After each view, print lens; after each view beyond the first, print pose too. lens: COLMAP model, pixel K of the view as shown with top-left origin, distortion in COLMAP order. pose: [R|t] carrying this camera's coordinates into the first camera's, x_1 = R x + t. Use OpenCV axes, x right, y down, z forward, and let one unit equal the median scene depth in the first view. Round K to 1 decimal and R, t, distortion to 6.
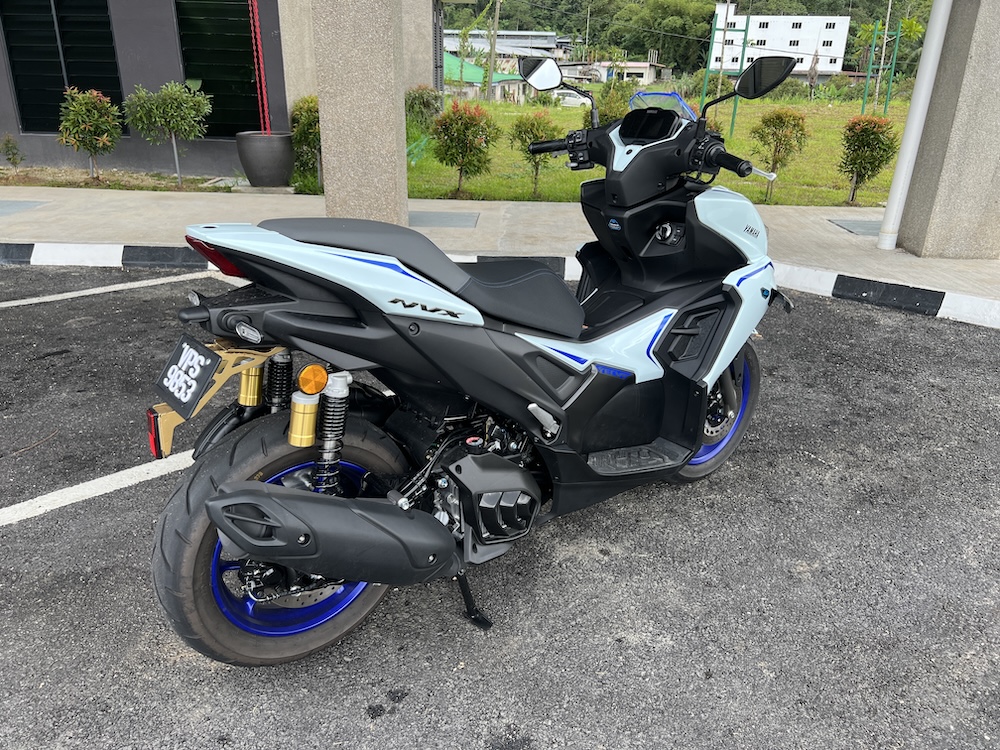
lens RADIAL K [[753.5, 0, 500.0], [0, 753.5, 375.0], [0, 0, 1]] dist [0.056538, -0.070807]
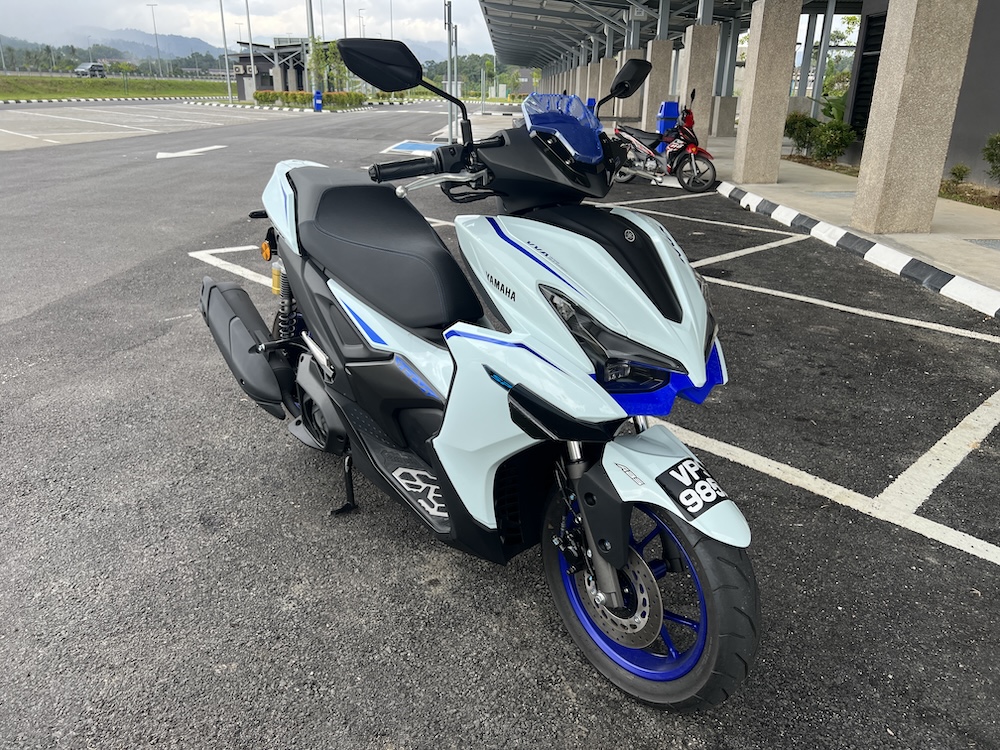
lens RADIAL K [[760.8, 0, 499.1], [0, 760.8, 367.8], [0, 0, 1]] dist [0.044285, -0.052013]
pose [[0.020048, 0.320550, -0.947020, 1.084551], [-0.393256, 0.873388, 0.287302, -0.342315], [0.919210, 0.366662, 0.143568, 0.967811]]
